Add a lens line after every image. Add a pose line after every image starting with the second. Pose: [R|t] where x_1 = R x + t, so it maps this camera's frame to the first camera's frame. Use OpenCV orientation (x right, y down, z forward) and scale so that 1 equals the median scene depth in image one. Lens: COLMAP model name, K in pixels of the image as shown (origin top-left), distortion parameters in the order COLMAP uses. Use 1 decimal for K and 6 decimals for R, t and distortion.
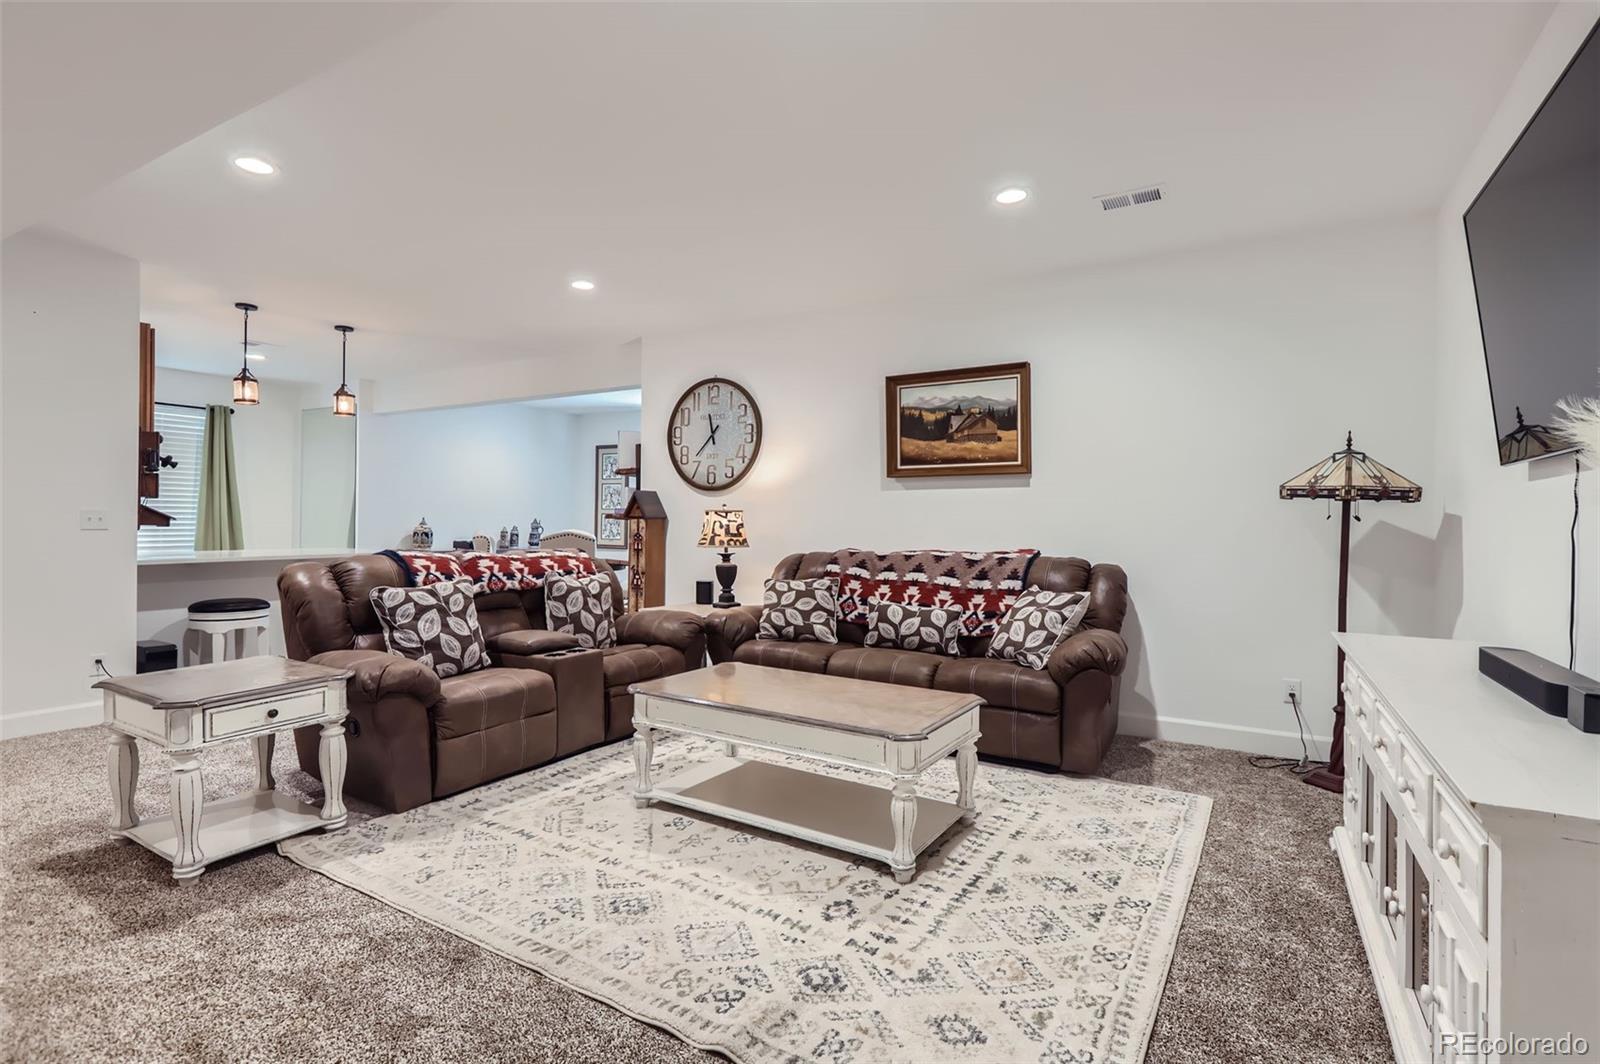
lens RADIAL K [[765.3, 0, 795.3], [0, 765.3, 522.8], [0, 0, 1]] dist [0.003795, 0.000425]
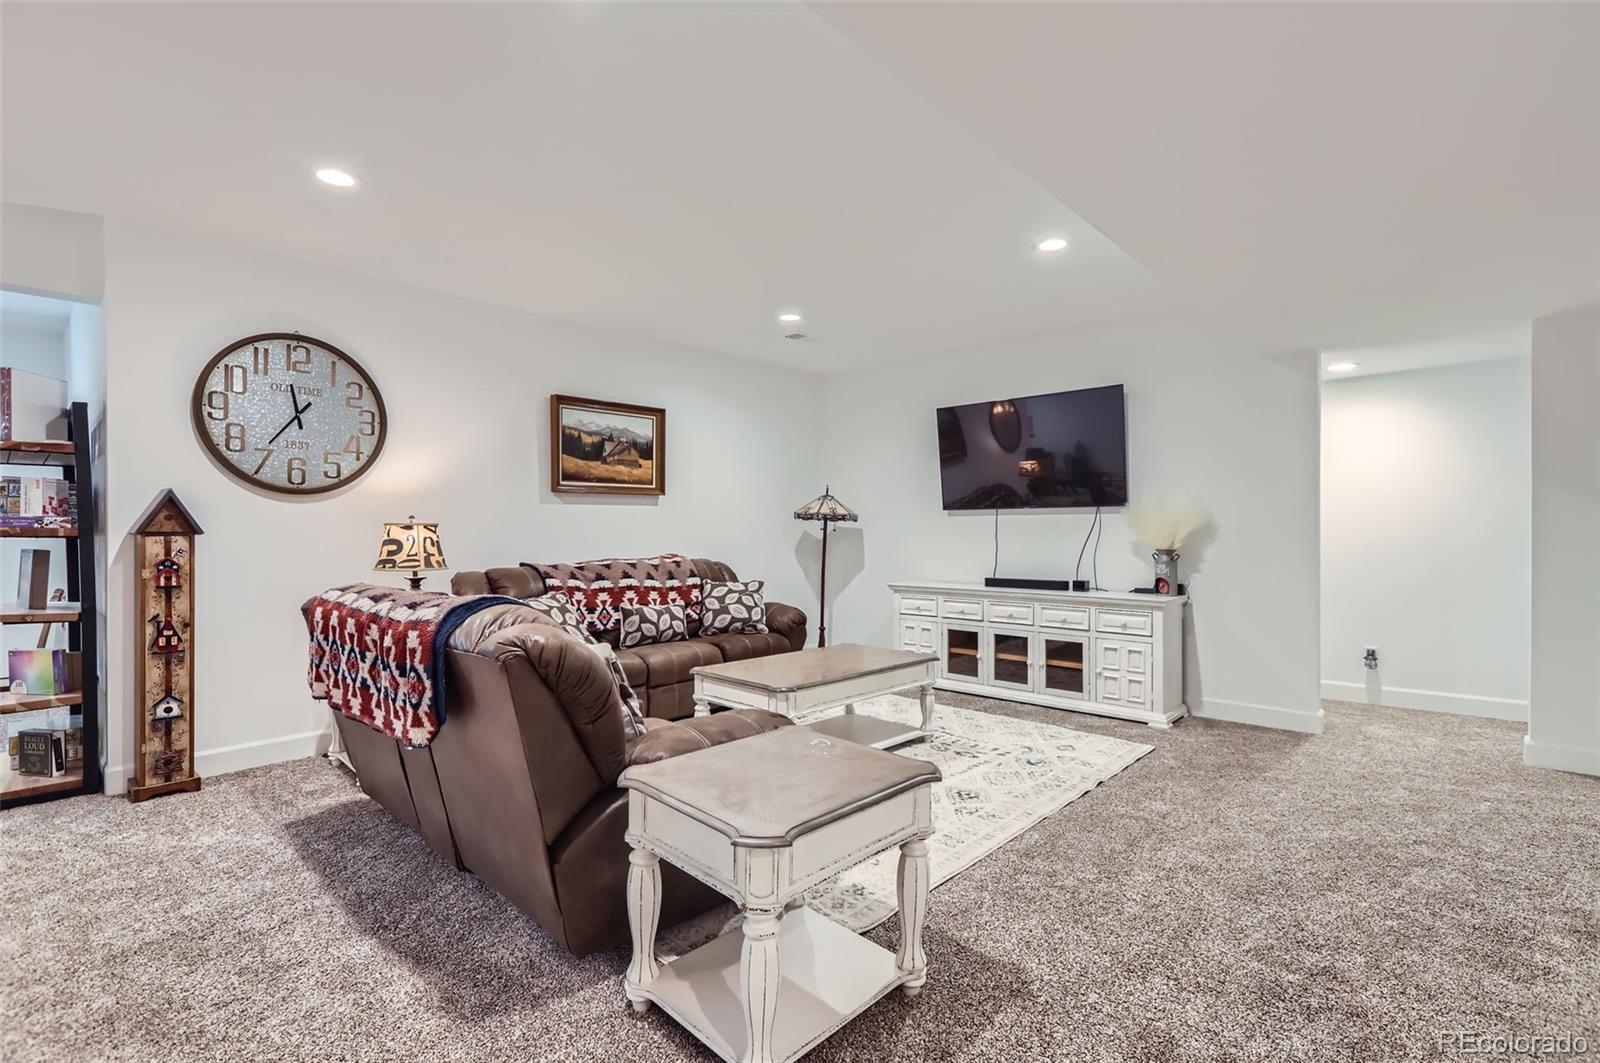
lens RADIAL K [[736.7, 0, 797.7], [0, 736.7, 533.5], [0, 0, 1]] dist [0.012072, -0.005688]
pose [[0.217215, -0.015294, 0.976004, -0.812584], [0.002044, 0.999882, 0.015214, -0.018172], [-0.976122, -0.001310, 0.217221, 0.481197]]
